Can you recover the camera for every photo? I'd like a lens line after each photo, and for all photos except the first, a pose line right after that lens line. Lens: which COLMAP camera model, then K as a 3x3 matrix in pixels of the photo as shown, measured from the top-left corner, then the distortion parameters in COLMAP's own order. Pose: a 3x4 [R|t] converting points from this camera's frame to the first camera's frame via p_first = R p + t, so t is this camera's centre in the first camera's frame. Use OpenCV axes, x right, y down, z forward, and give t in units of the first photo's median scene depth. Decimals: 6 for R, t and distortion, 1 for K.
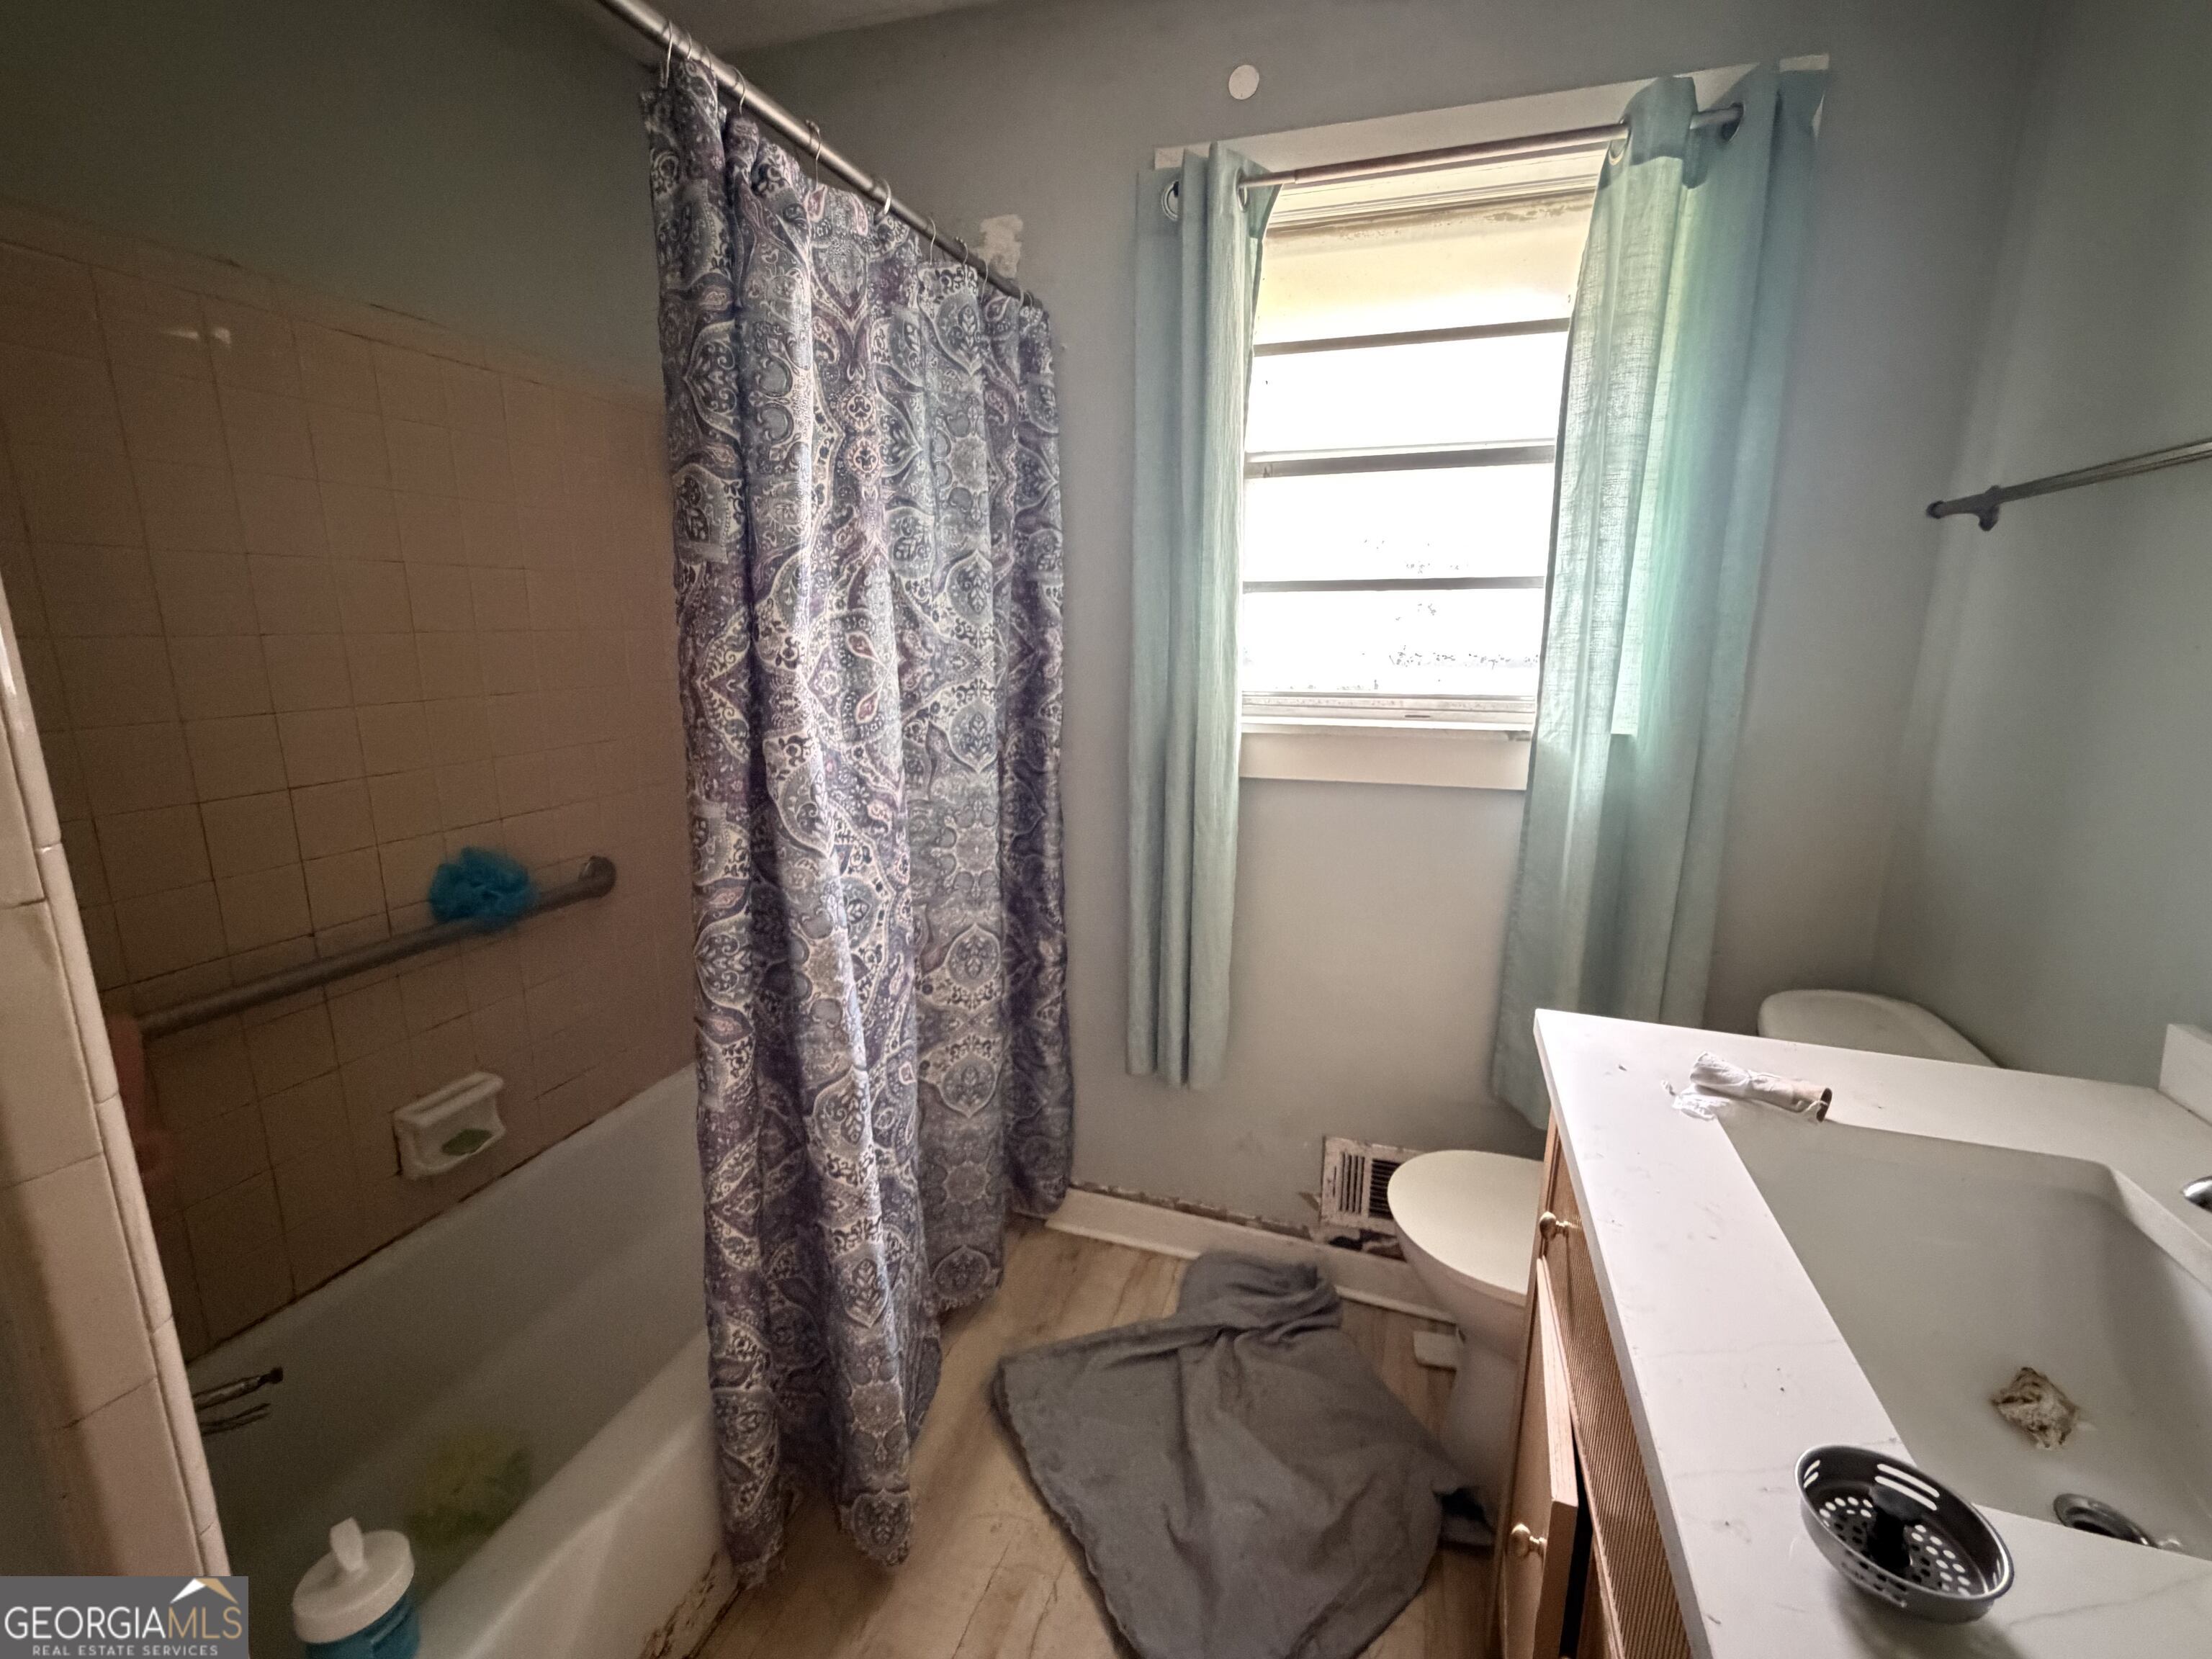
lens RADIAL K [[947.6, 0, 1111.8], [0, 947.6, 826.7], [0, 0, 1]] dist [0.000443, -0.000116]
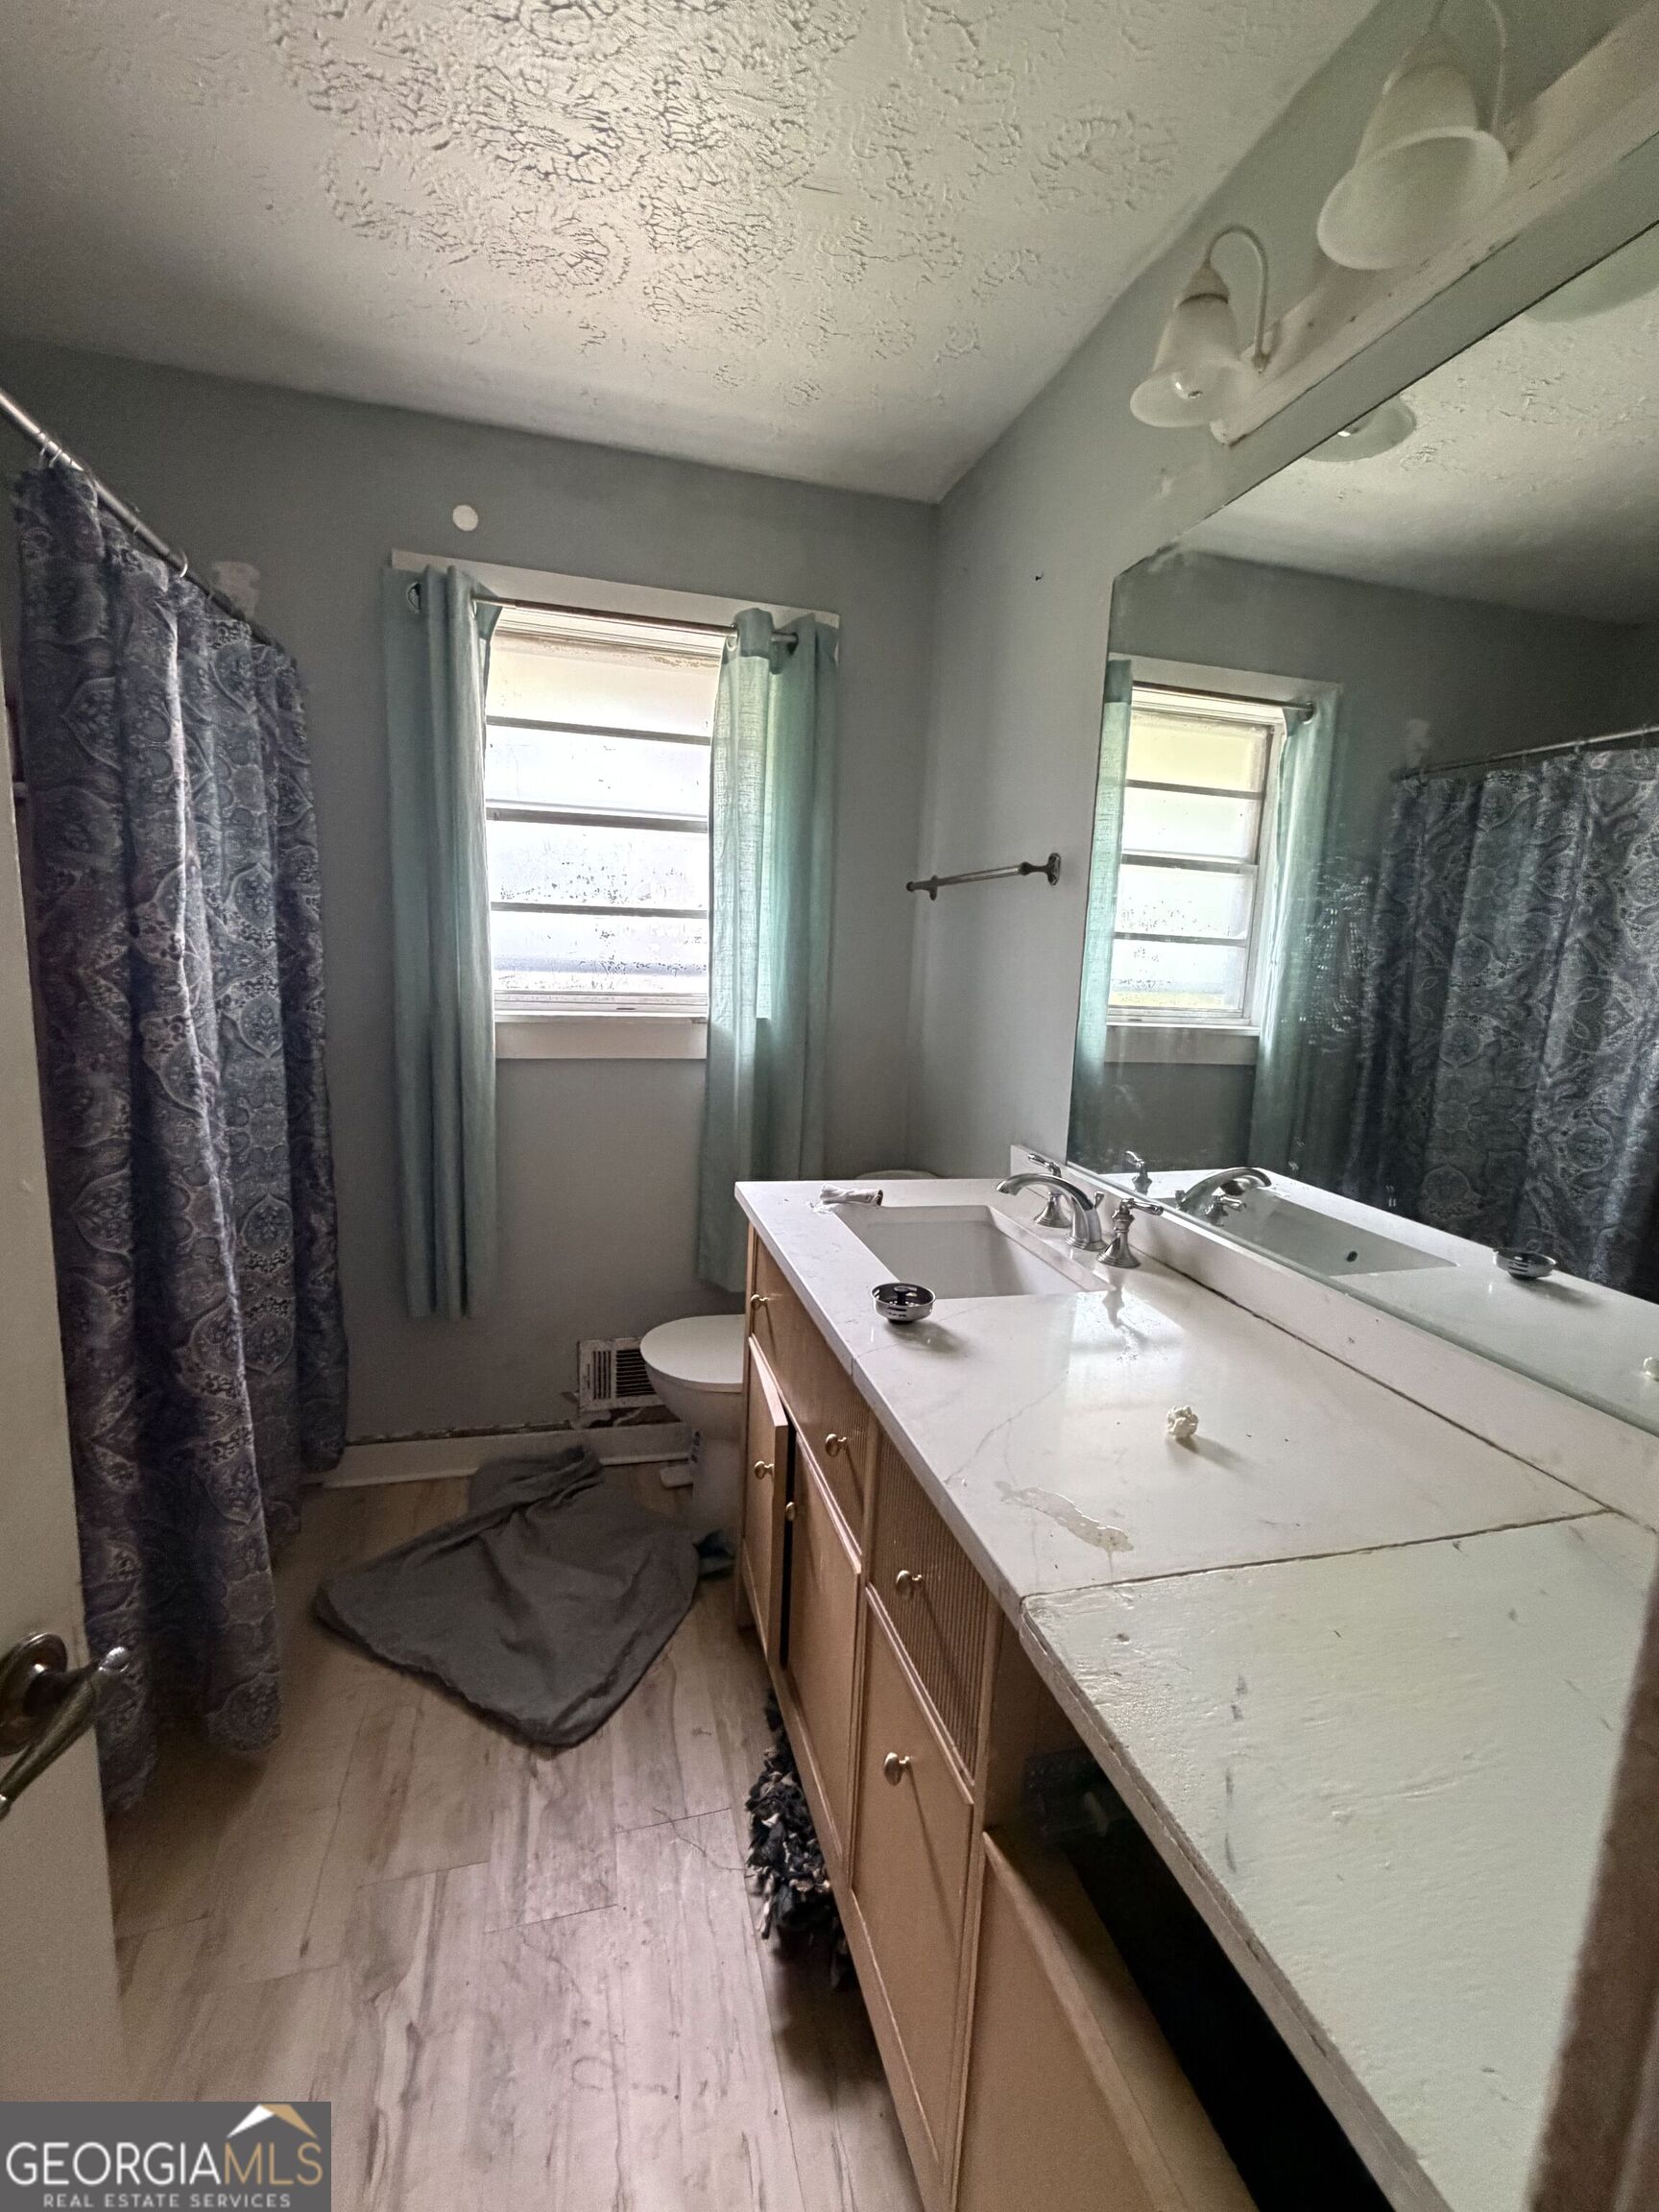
lens RADIAL K [[947.6, 0, 829.5], [0, 947.6, 1106.0], [0, 0, 1]] dist [0.000443, -0.000116]
pose [[0.832836, -0.061649, 0.550076, -0.225117], [0.080521, 0.996701, -0.010207, 0.070480], [-0.547631, 0.052794, 0.835053, -0.332150]]
